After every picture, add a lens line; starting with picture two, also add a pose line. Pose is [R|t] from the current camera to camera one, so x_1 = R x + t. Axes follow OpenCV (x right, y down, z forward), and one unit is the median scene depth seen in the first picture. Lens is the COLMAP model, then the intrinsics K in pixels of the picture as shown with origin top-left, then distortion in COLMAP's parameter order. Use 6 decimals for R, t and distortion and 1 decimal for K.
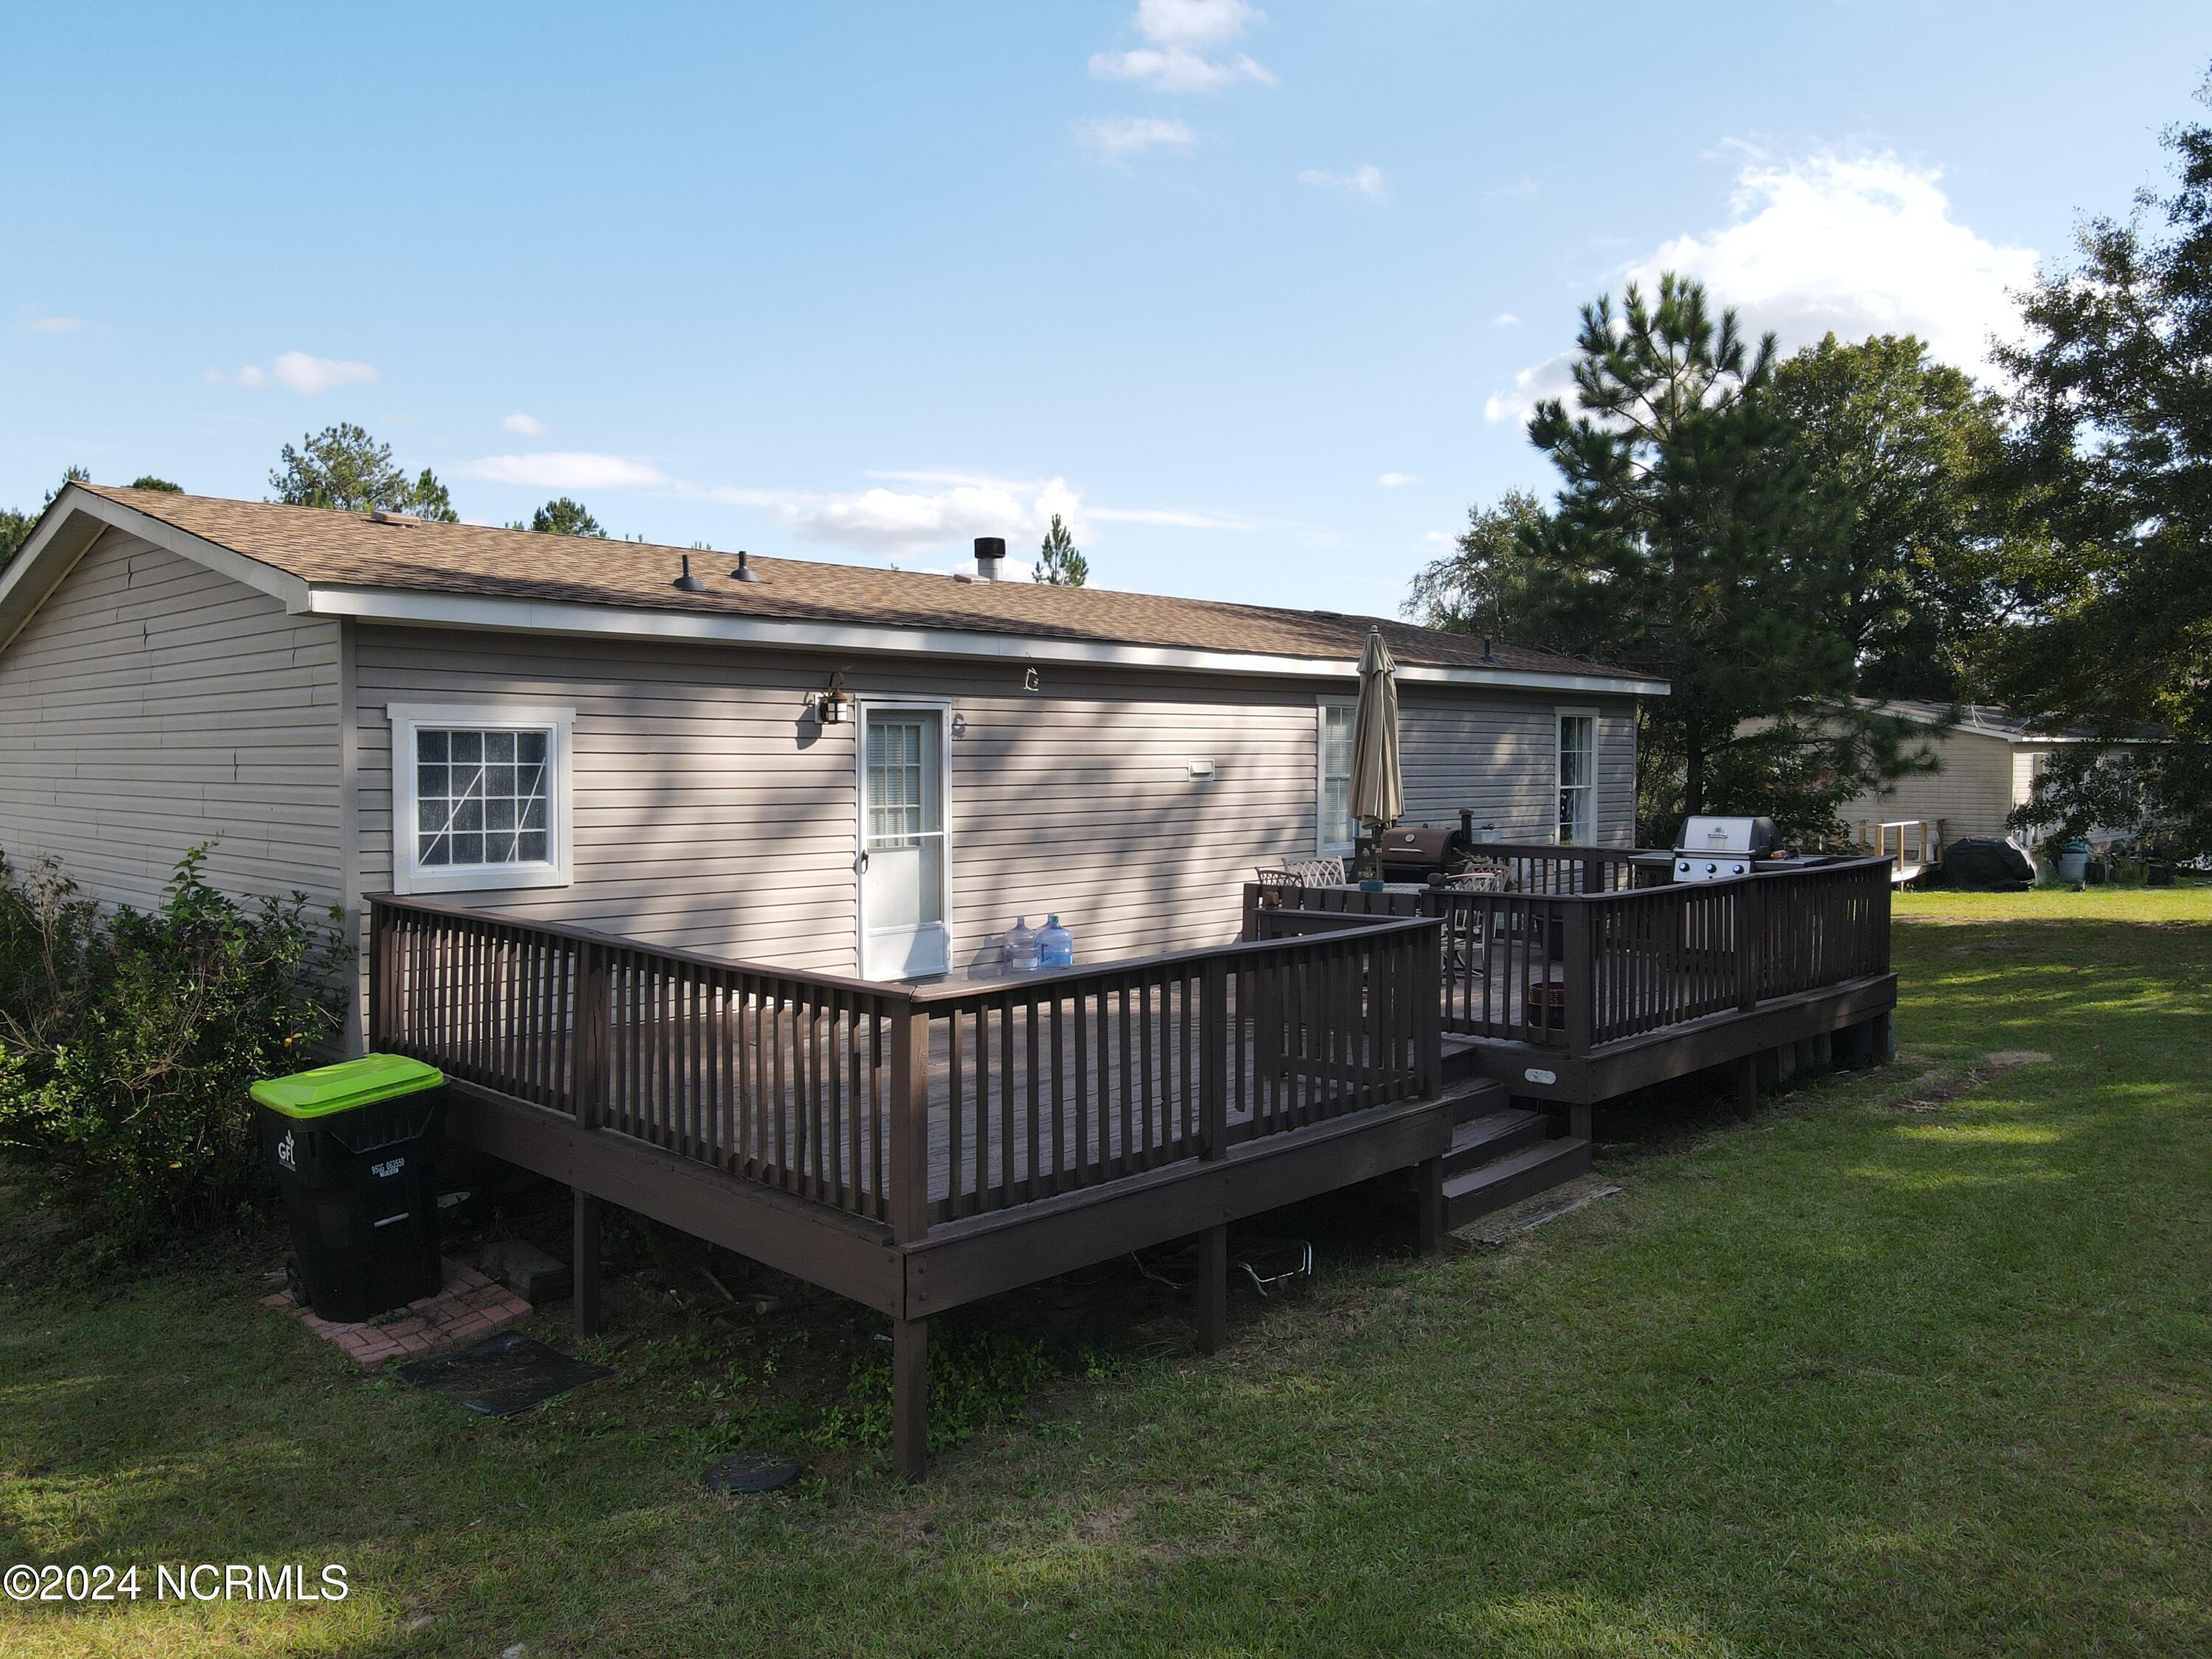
lens RADIAL K [[1566.5, 0, 1082.8], [0, 1566.5, 850.2], [0, 0, 1]] dist [0.025856, -0.000179]
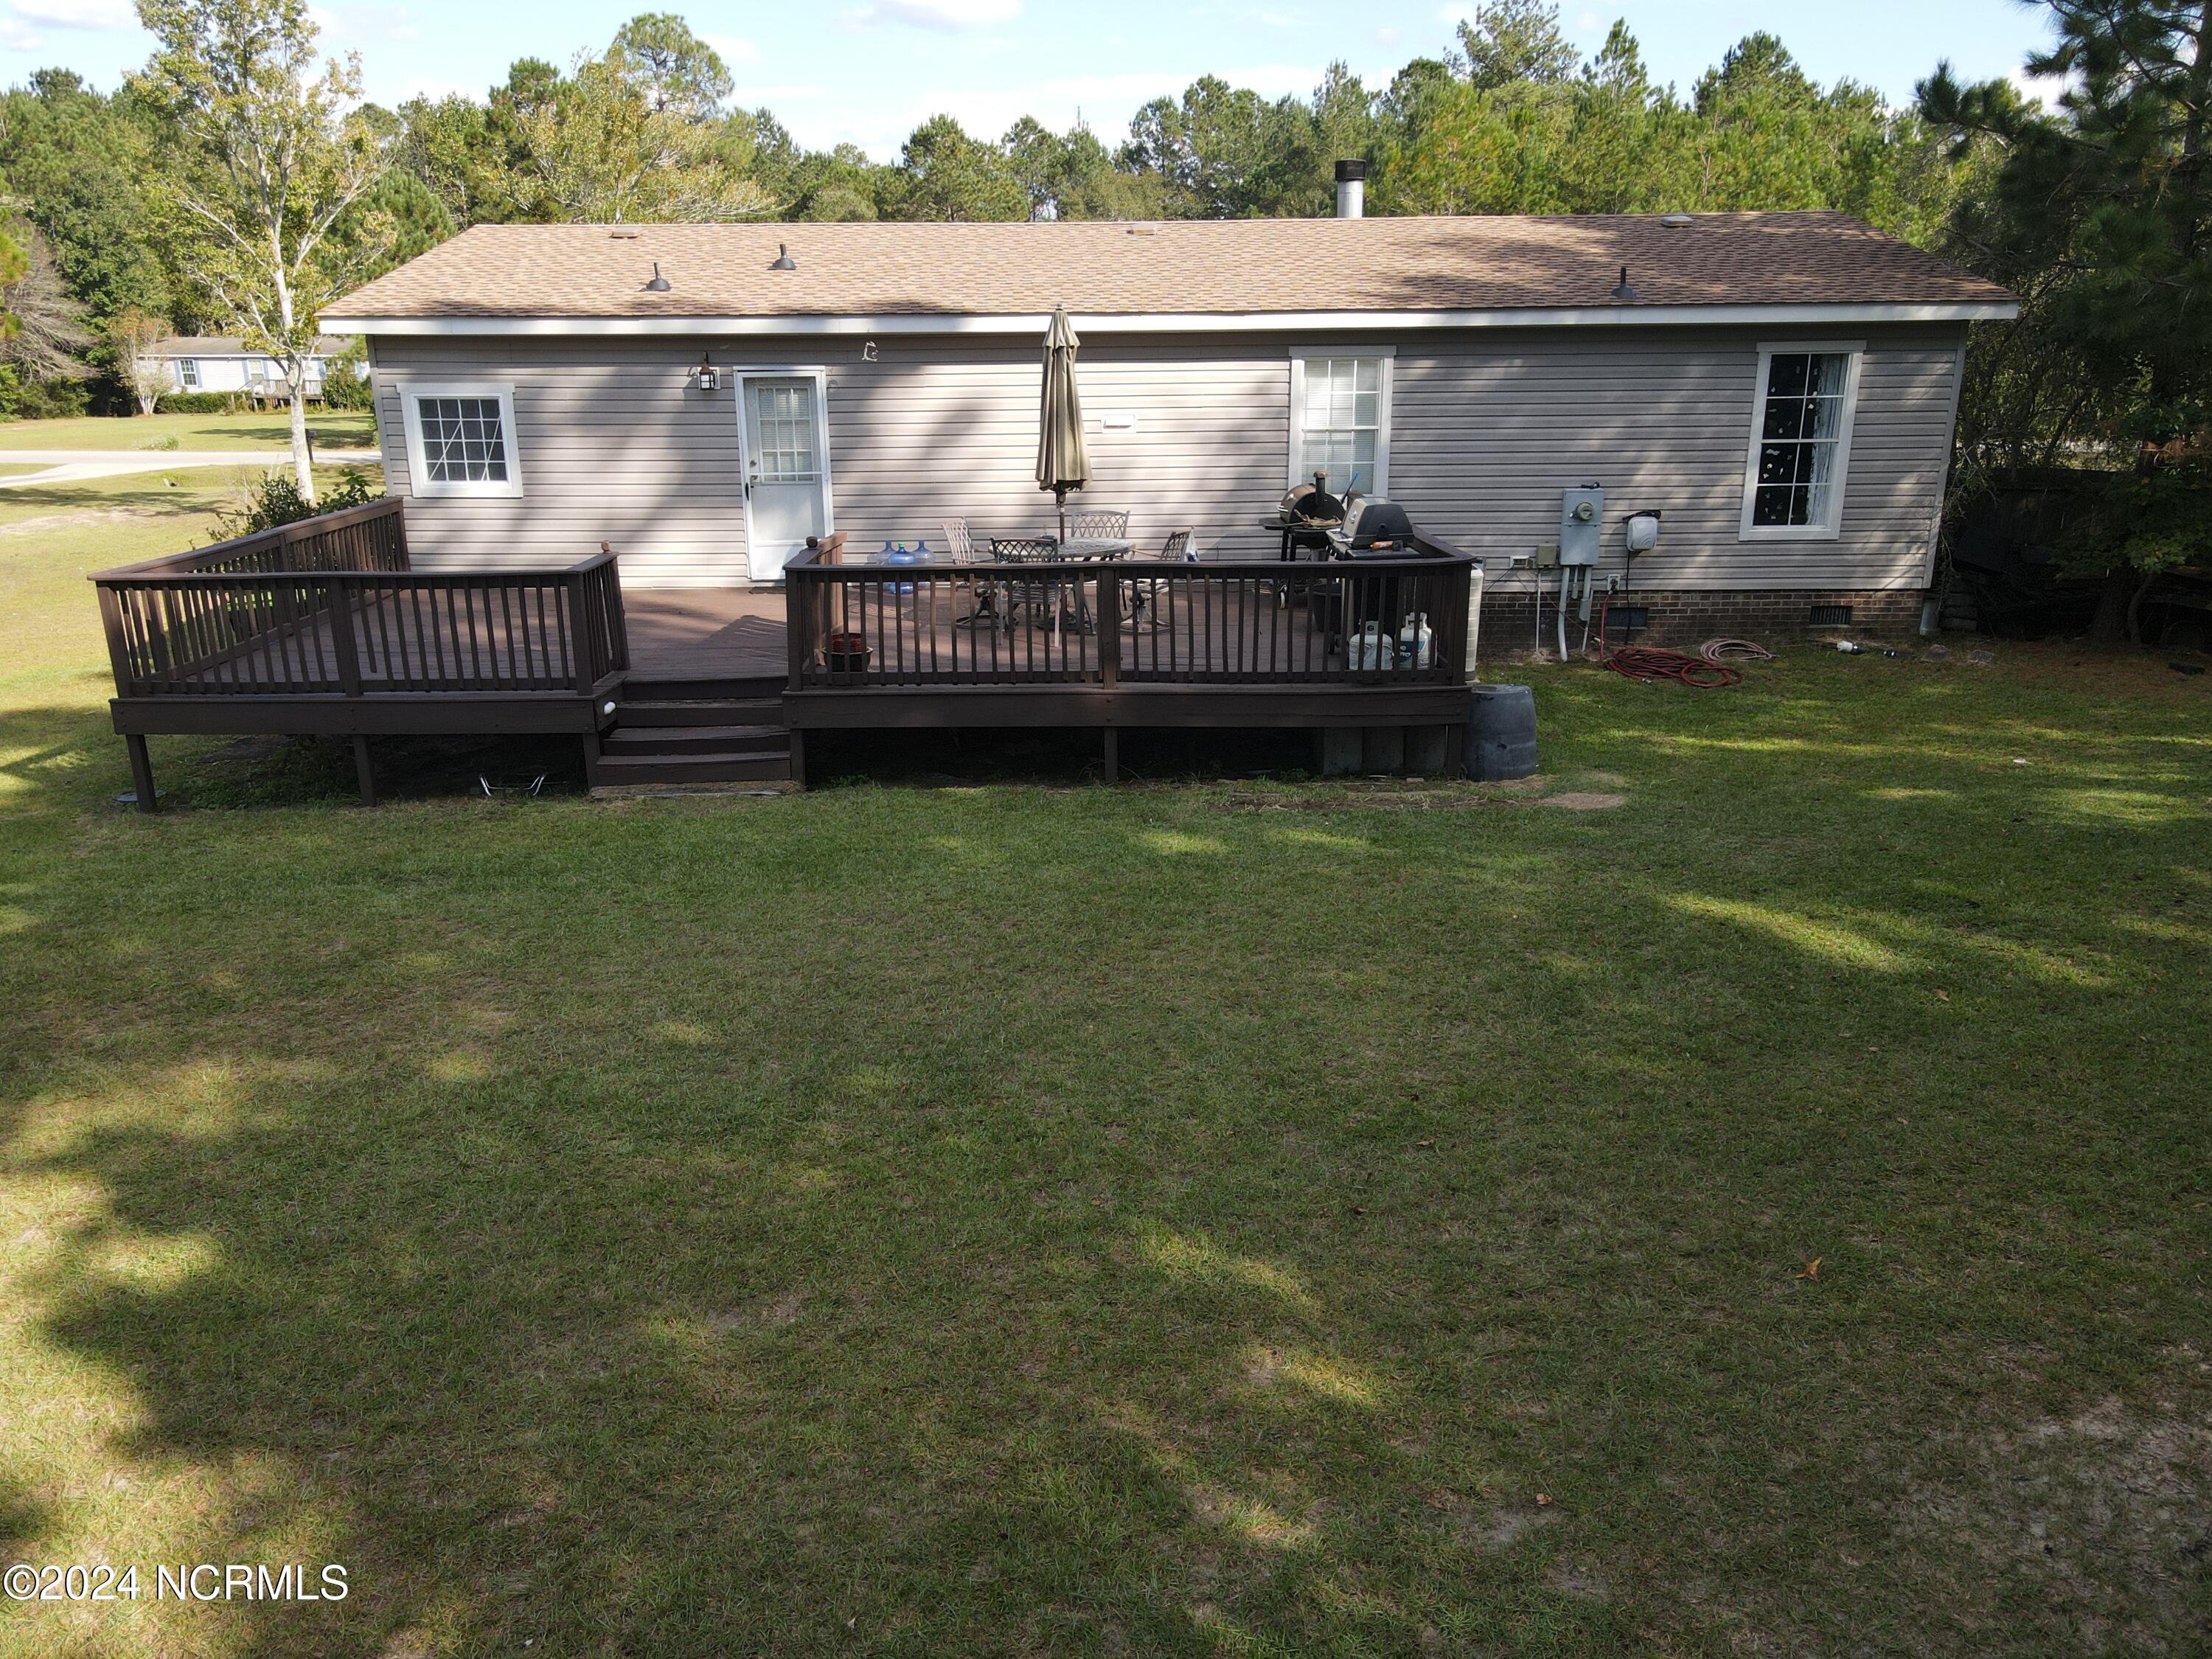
lens RADIAL K [[1545.3, 0, 1058.3], [0, 1545.3, 801.6], [0, 0, 1]] dist [0.029306, -0.002242]
pose [[0.700078, 0.204510, -0.684154, 1.075014], [-0.034574, 0.966694, 0.253590, -0.087465], [0.713229, -0.153879, 0.683832, 0.224629]]
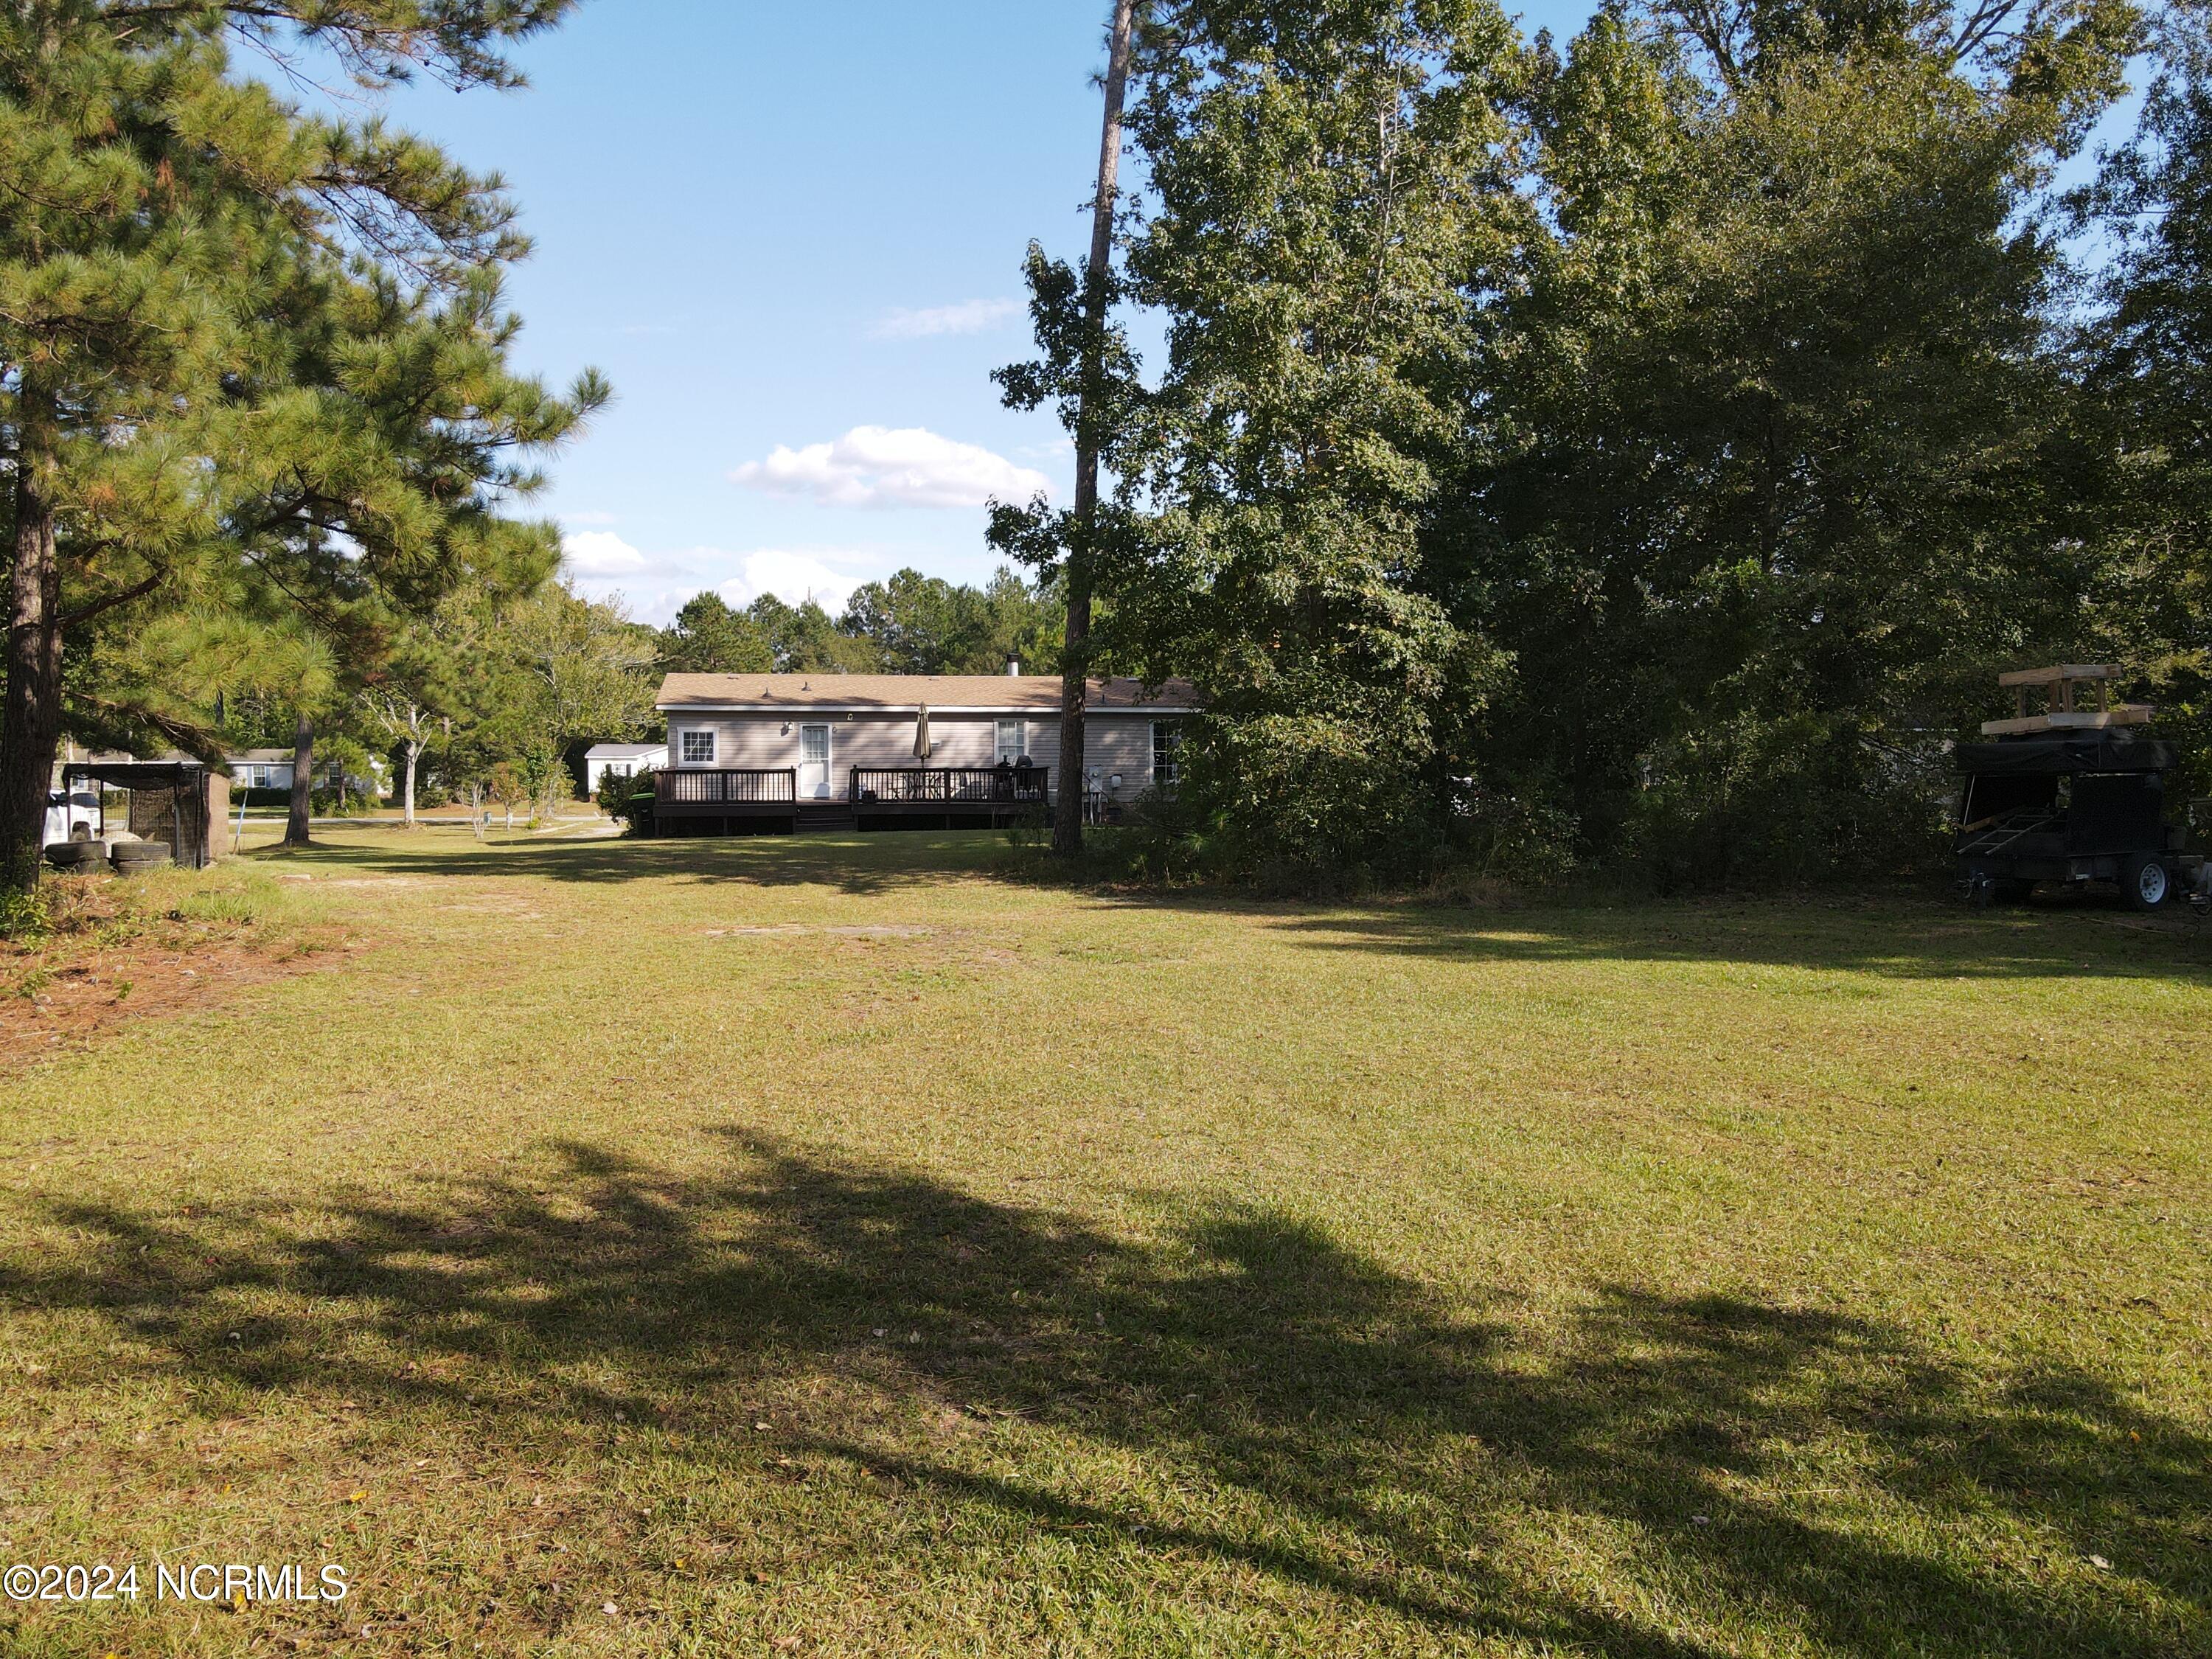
lens RADIAL K [[1545.3, 0, 1058.3], [0, 1545.3, 801.6], [0, 0, 1]] dist [0.029306, -0.002242]
pose [[0.827167, 0.014597, -0.561766, 2.590503], [-0.033246, 0.999183, -0.022989, 0.166379], [0.560972, 0.037692, 0.826976, -1.834927]]
